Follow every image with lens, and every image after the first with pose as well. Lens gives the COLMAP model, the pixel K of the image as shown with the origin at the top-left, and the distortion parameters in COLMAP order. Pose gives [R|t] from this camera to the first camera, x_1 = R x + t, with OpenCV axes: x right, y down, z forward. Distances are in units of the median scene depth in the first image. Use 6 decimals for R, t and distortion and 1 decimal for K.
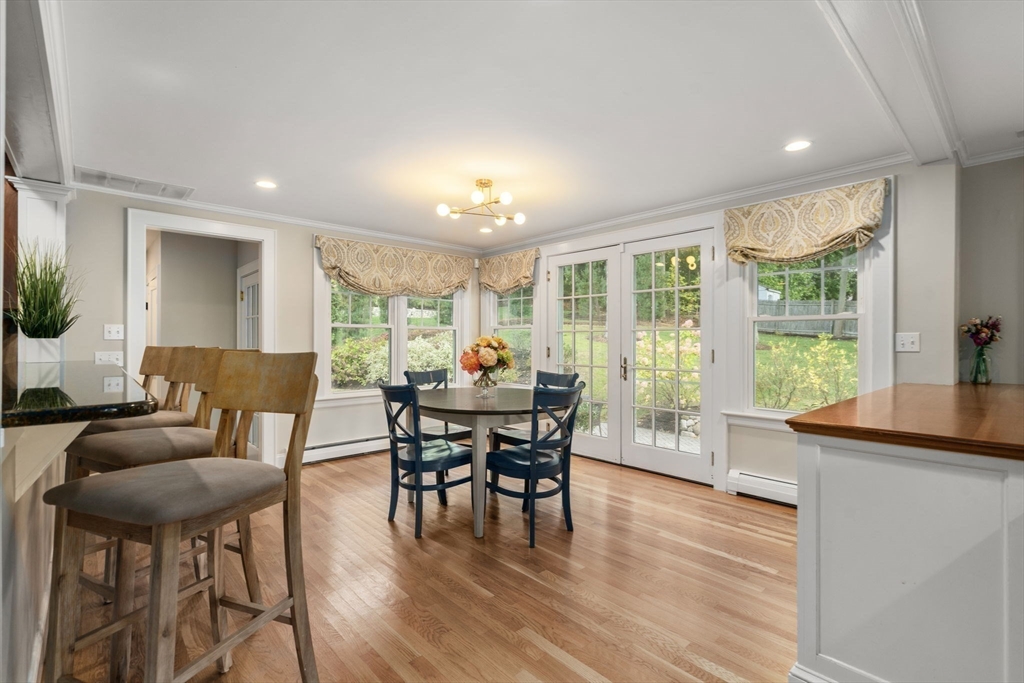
lens RADIAL K [[474.3, 0, 510.3], [0, 474.3, 339.5], [0, 0, 1]] dist [0.002851, 0.000349]
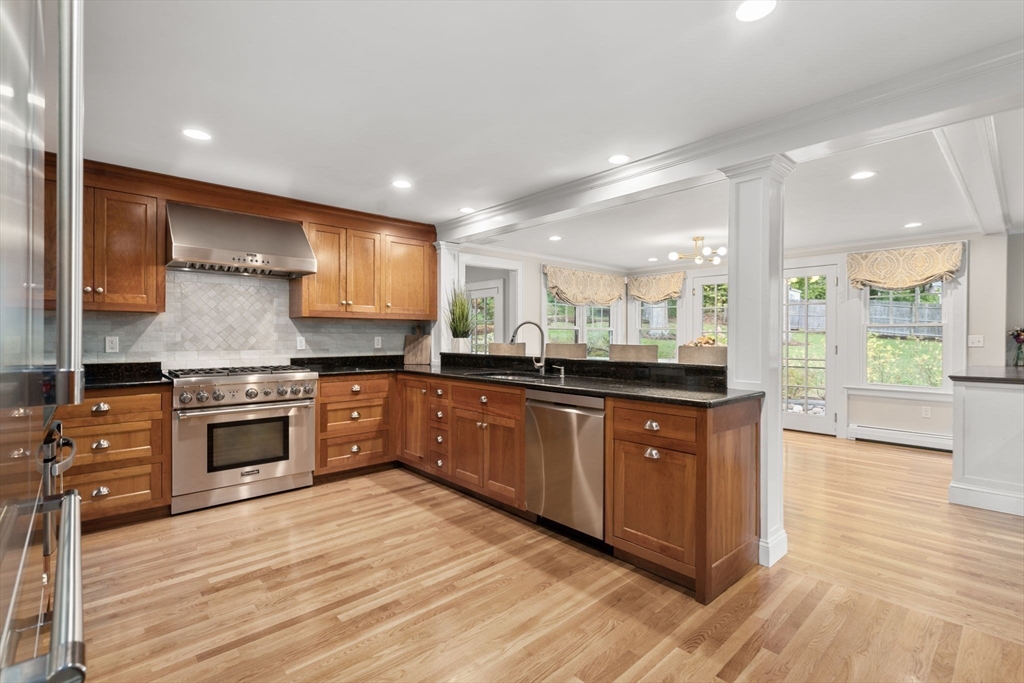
lens RADIAL K [[474.3, 0, 513.4], [0, 474.3, 340.6], [0, 0, 1]] dist [0.002851, 0.000349]
pose [[0.999999, 0.001345, -0.000768, -0.708452], [-0.001337, 0.999946, 0.010289, -0.009529], [0.000782, -0.010288, 0.999947, -0.605102]]
